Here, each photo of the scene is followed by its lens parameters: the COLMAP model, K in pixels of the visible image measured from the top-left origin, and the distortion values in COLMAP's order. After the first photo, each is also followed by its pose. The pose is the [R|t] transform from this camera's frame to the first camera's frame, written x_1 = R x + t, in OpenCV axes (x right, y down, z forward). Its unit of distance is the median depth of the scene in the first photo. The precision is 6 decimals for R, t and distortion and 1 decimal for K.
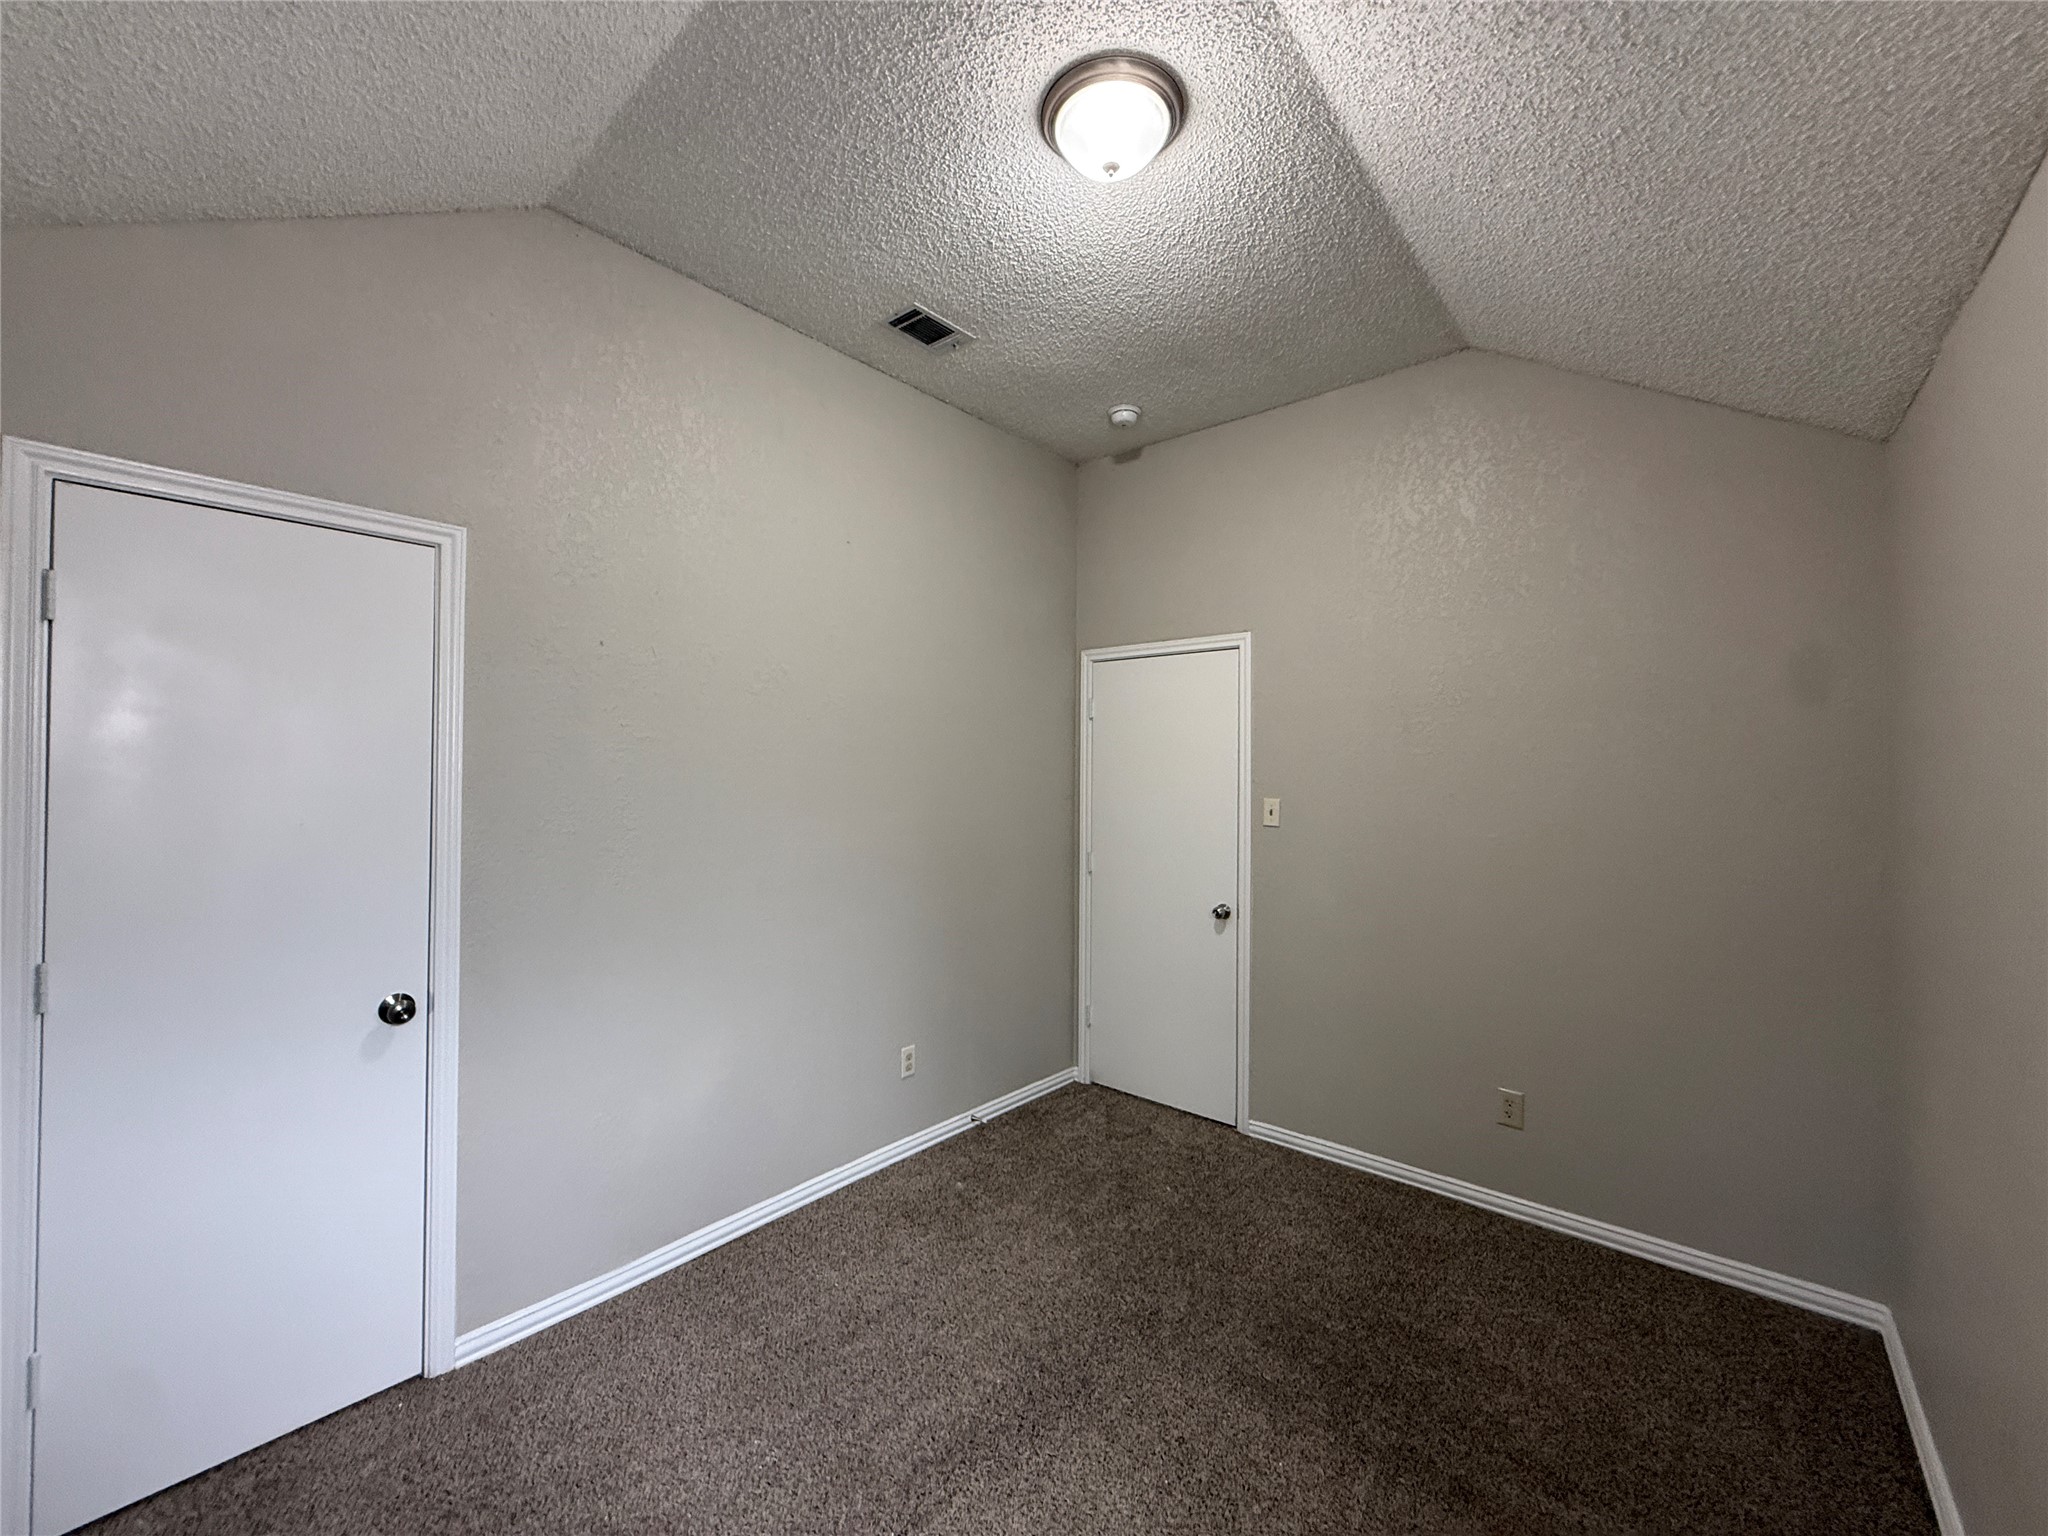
lens RADIAL K [[813.0, 0, 1024.2], [0, 813.0, 767.5], [0, 0, 1]] dist [0.000283, -0.000191]
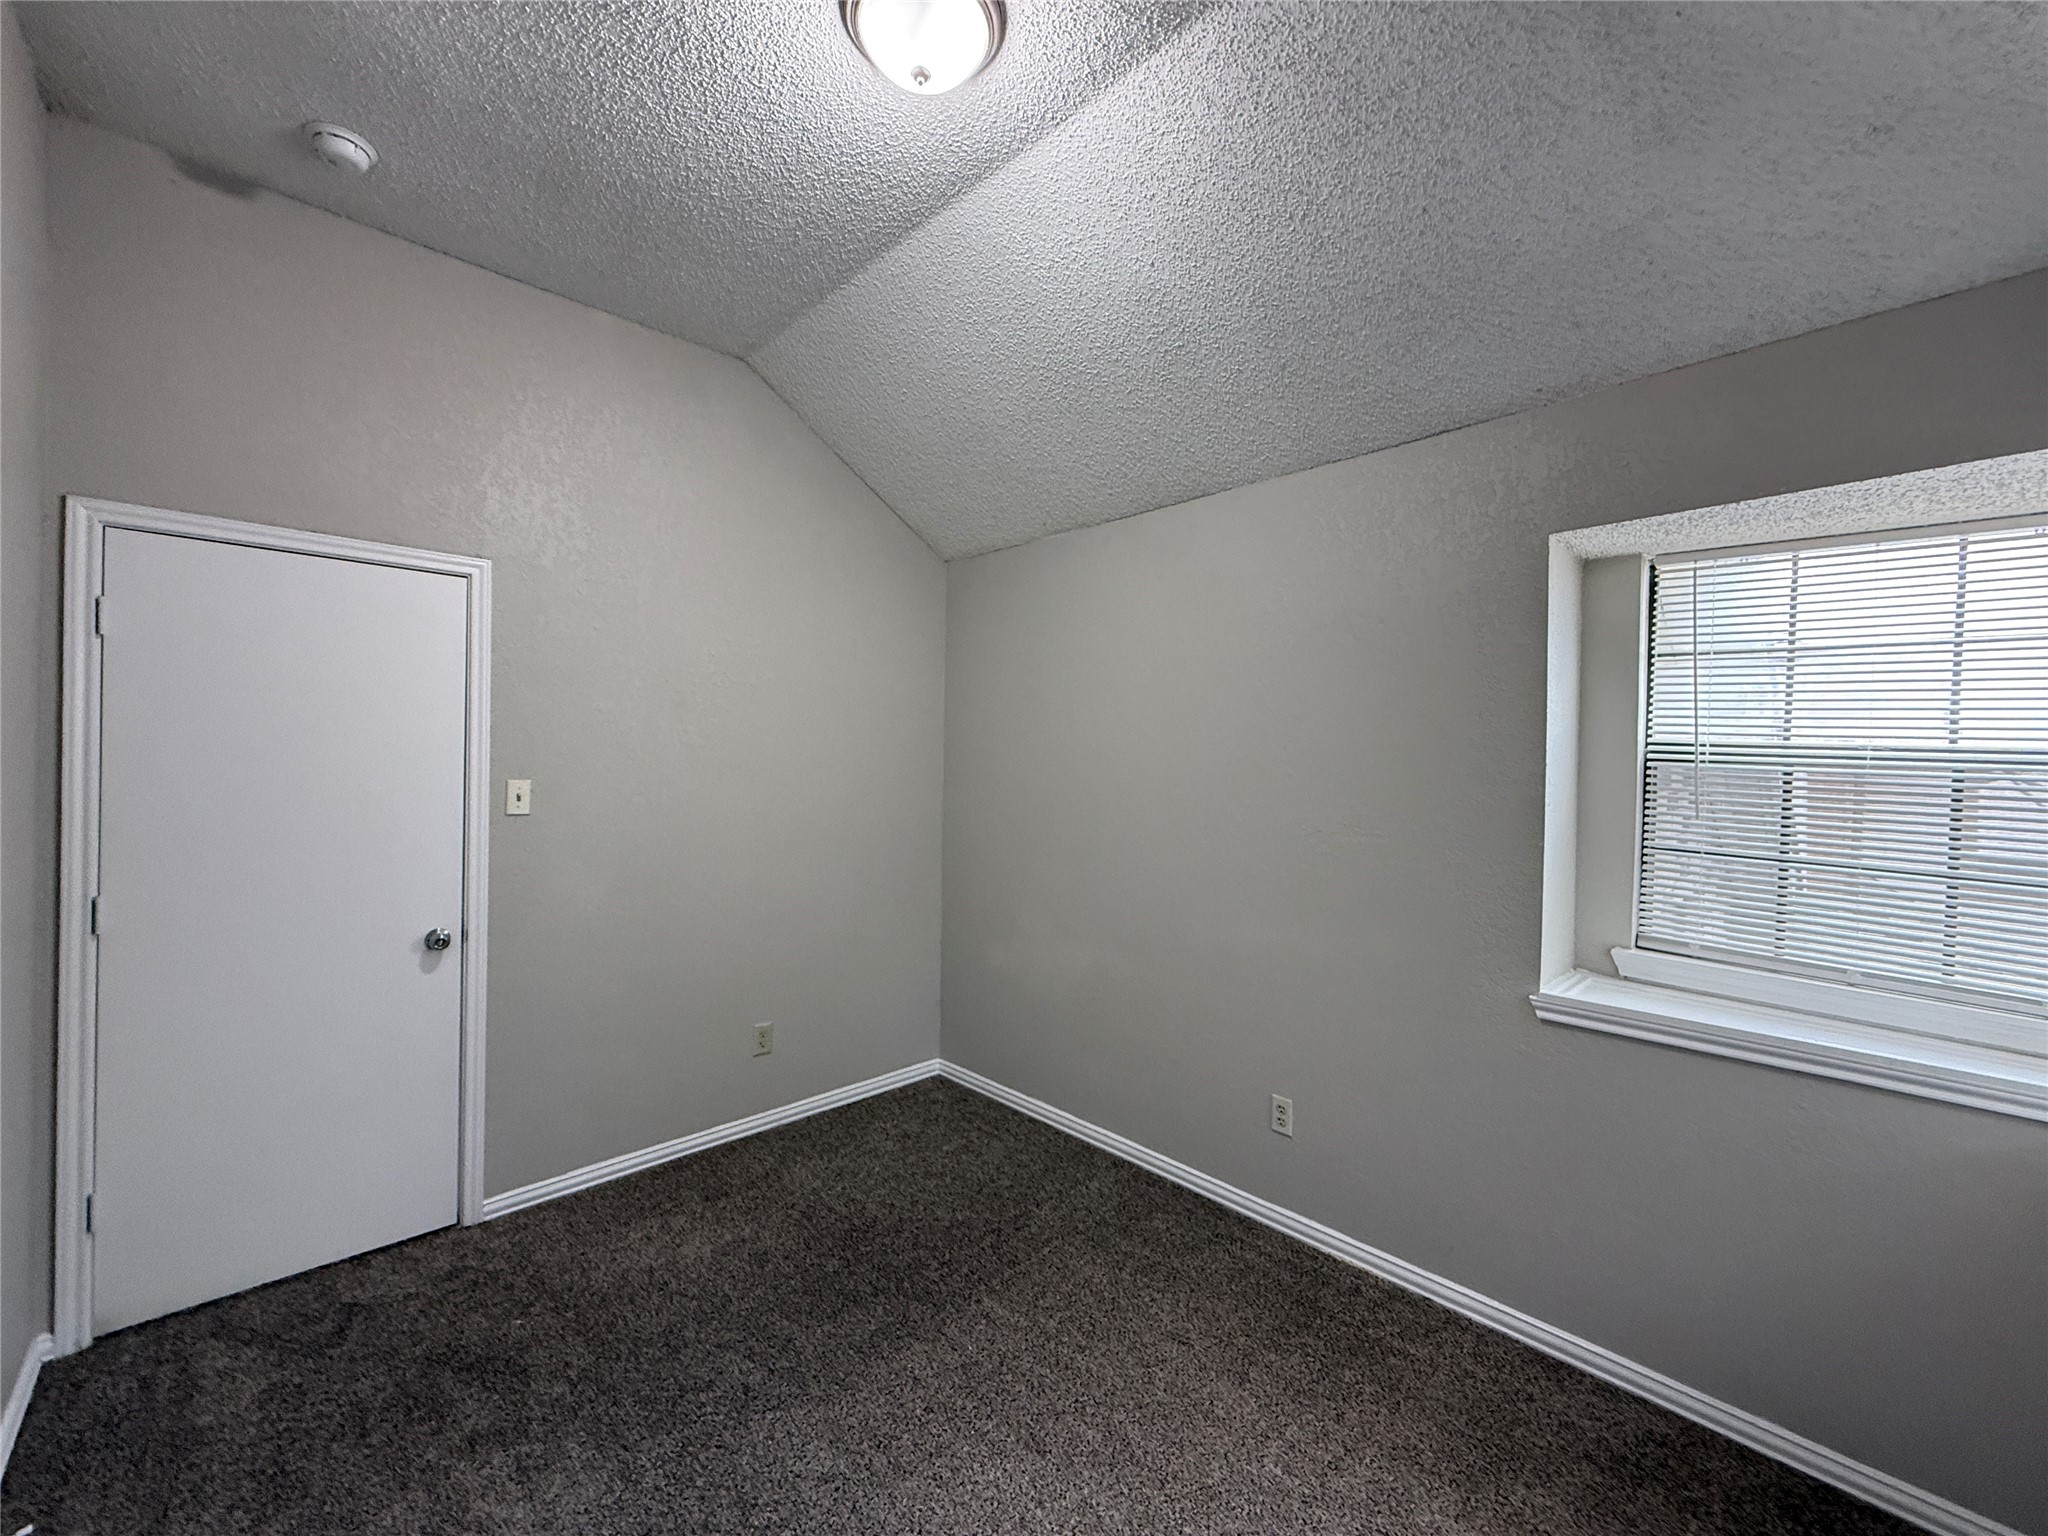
lens RADIAL K [[813.0, 0, 1012.9], [0, 813.0, 773.7], [0, 0, 1]] dist [0.000283, -0.000191]
pose [[0.109306, -0.017401, 0.993856, -0.423689], [-0.016837, 0.999671, 0.019355, 0.007892], [-0.993866, -0.018849, 0.108977, 0.431057]]
